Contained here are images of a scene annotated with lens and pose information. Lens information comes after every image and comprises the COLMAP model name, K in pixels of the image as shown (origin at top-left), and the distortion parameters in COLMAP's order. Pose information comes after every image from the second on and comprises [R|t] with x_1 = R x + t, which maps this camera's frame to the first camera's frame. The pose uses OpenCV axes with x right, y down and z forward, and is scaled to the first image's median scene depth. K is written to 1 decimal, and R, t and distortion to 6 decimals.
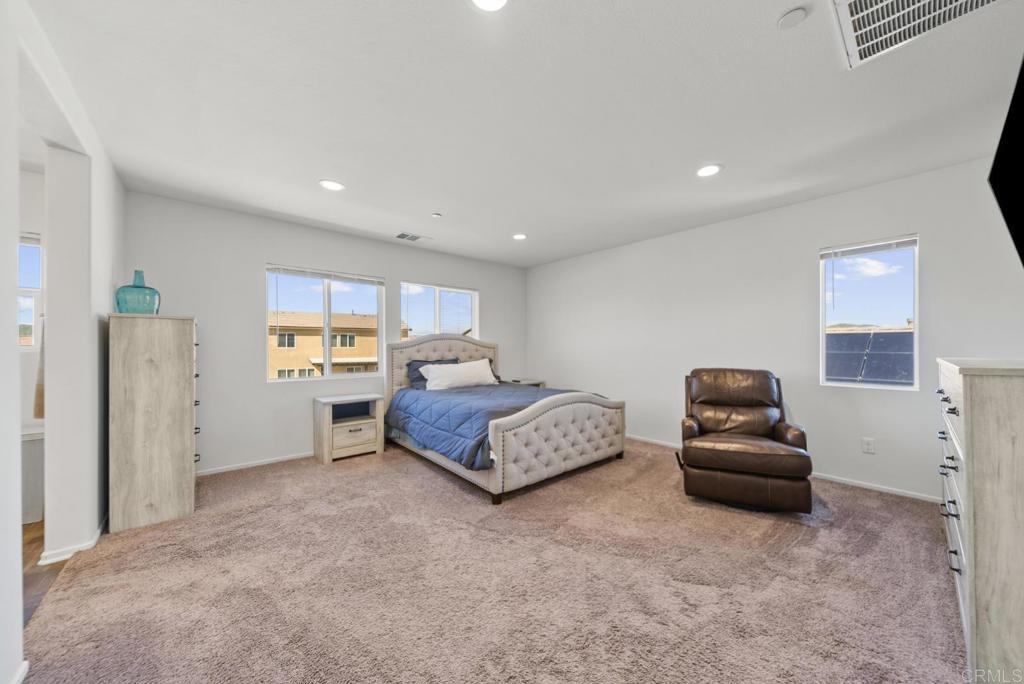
lens RADIAL K [[355.0, 0, 514.3], [0, 355.0, 343.8], [0, 0, 1]] dist [-0.000491, -0.000198]
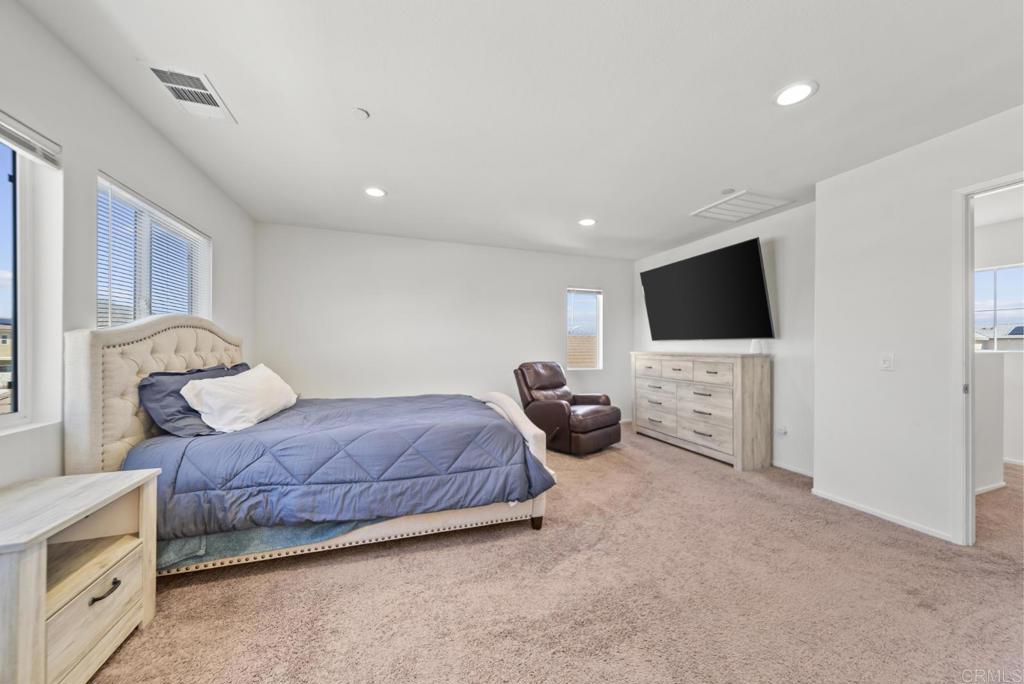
lens RADIAL K [[355.0, 0, 505.7], [0, 355.0, 345.0], [0, 0, 1]] dist [-0.000491, -0.000198]
pose [[0.371835, 0.007953, 0.928265, -0.715944], [-0.016308, 0.999865, -0.002034, 0.008144], [-0.928156, -0.014382, 0.371915, 0.616248]]
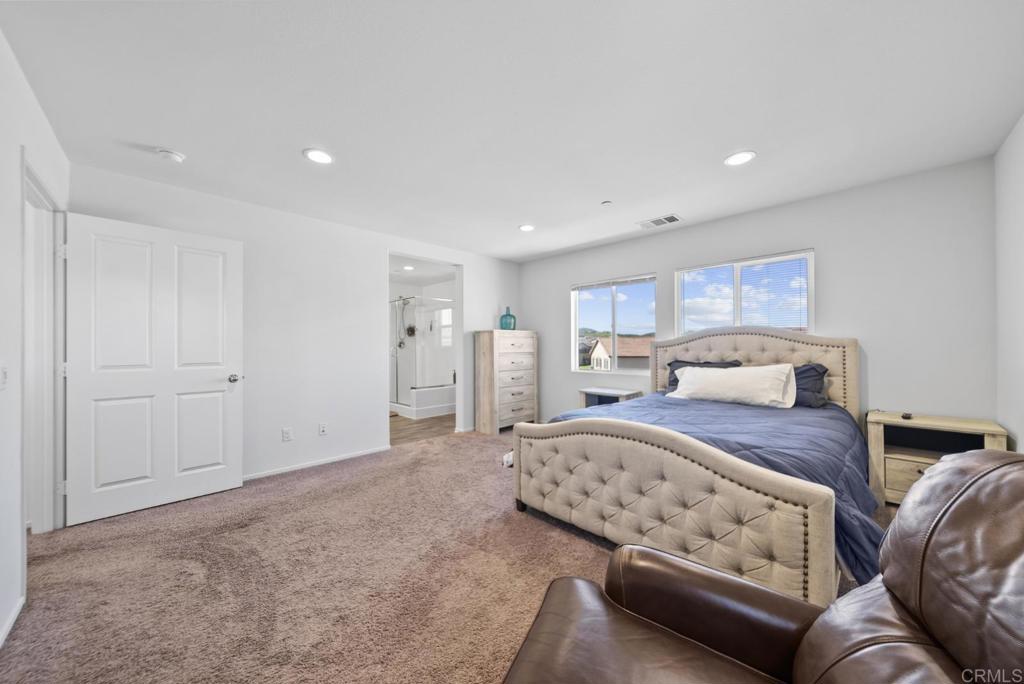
lens RADIAL K [[355.0, 0, 520.1], [0, 355.0, 346.7], [0, 0, 1]] dist [-0.000491, -0.000198]
pose [[0.076804, 0.000729, -0.997046, 0.742738], [0.014573, 0.999892, 0.001854, 0.007310], [0.996940, -0.014673, 0.076785, 0.764505]]
